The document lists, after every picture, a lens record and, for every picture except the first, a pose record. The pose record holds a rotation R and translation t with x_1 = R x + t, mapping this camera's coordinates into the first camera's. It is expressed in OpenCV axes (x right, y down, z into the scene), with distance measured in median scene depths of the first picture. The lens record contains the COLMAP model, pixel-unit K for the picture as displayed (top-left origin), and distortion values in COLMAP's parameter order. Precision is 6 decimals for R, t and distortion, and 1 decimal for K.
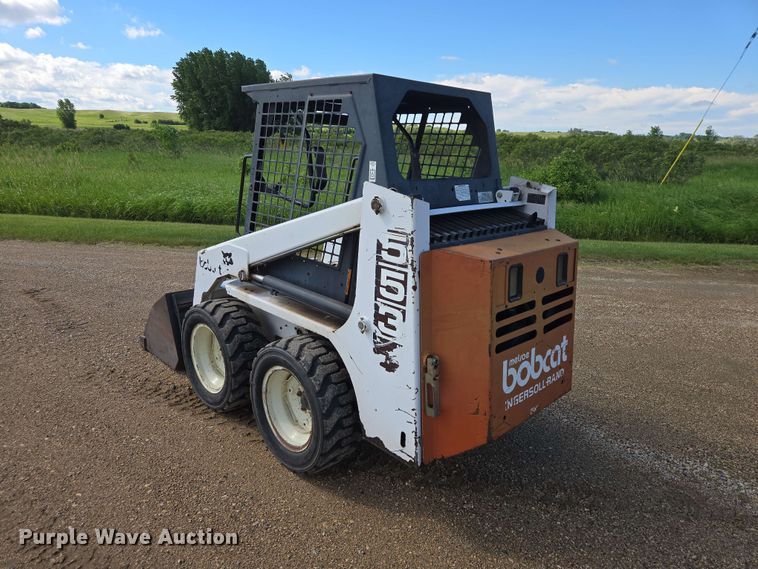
lens RADIAL K [[505.8, 0, 375.0], [0, 505.8, 283.8], [0, 0, 1]] dist [0.079840, -0.070220]
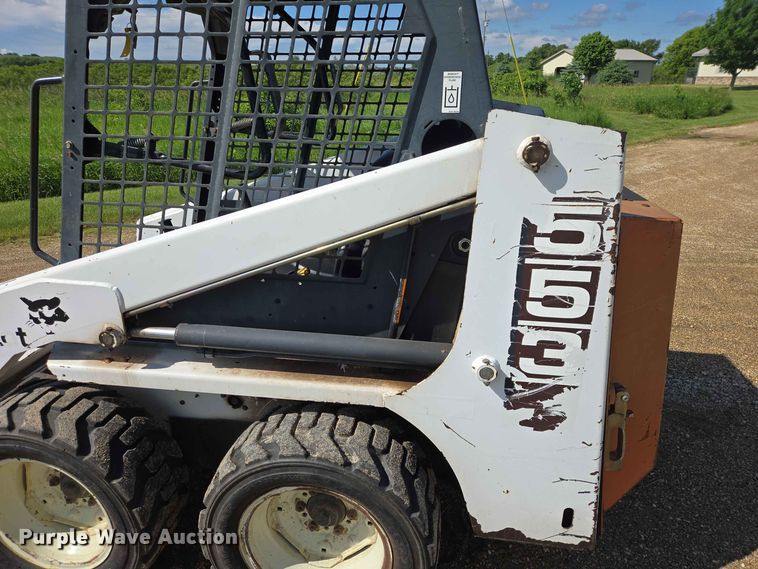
lens RADIAL K [[505.8, 0, 375.0], [0, 505.8, 283.8], [0, 0, 1]] dist [0.079840, -0.070220]
pose [[0.799531, -0.252973, 0.544752, -0.422737], [0.186438, 0.966704, 0.175286, -0.141198], [-0.570956, -0.038584, 0.820074, 0.623124]]
